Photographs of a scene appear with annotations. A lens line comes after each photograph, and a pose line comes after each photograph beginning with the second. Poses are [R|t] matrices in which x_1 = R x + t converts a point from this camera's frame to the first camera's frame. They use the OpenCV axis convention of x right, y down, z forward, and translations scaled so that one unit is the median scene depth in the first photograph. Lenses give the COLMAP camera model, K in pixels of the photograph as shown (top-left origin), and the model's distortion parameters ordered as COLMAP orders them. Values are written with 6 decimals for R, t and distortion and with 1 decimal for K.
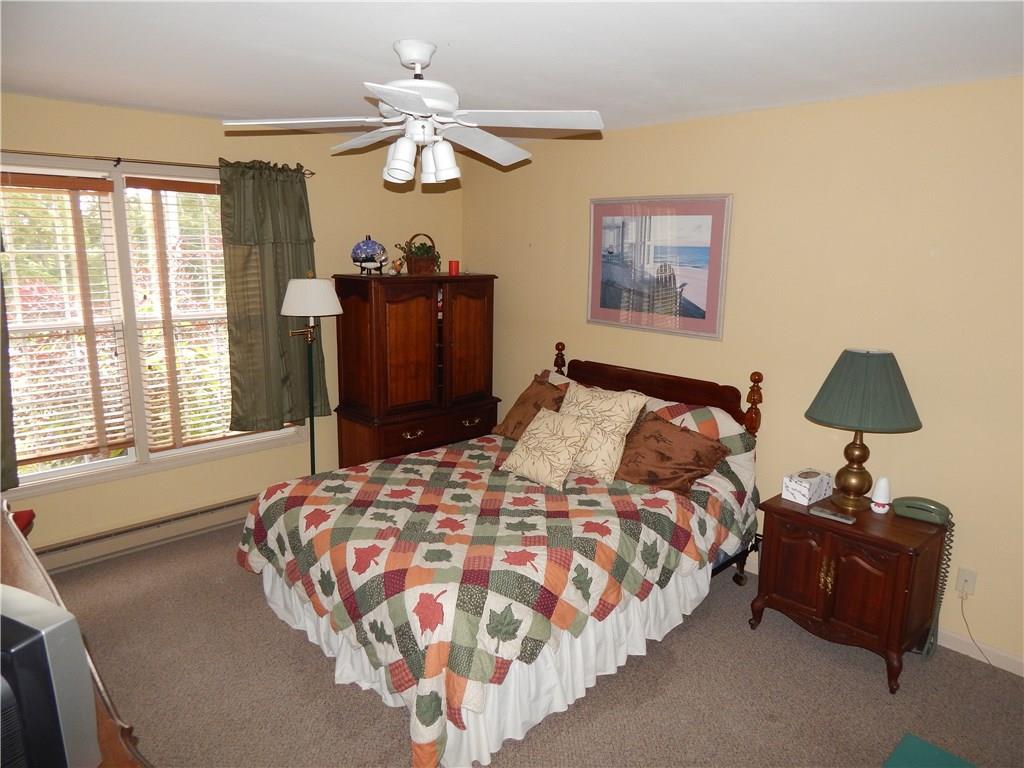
lens RADIAL K [[674.6, 0, 510.3], [0, 674.6, 379.2], [0, 0, 1]] dist [0.009802, -0.008163]
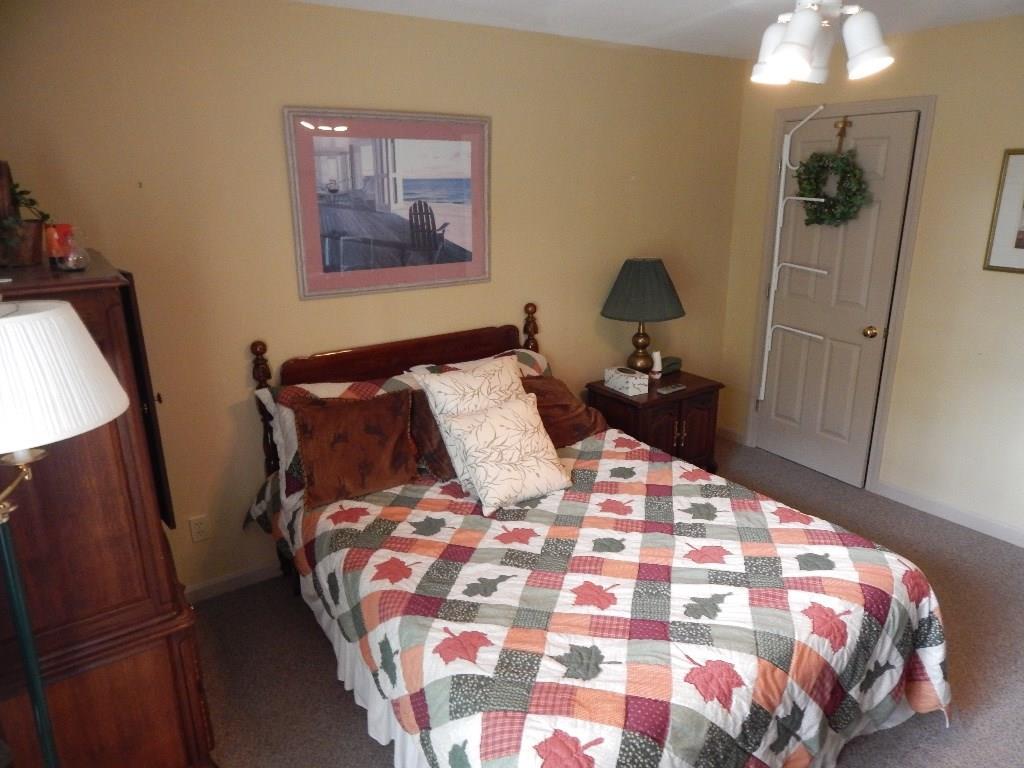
lens RADIAL K [[674.6, 0, 509.4], [0, 674.6, 385.9], [0, 0, 1]] dist [0.009802, -0.008163]
pose [[0.162671, -0.303014, 0.939000, -0.581909], [0.213913, 0.939872, 0.266237, -0.157808], [-0.963213, 0.157555, 0.217708, 0.767186]]
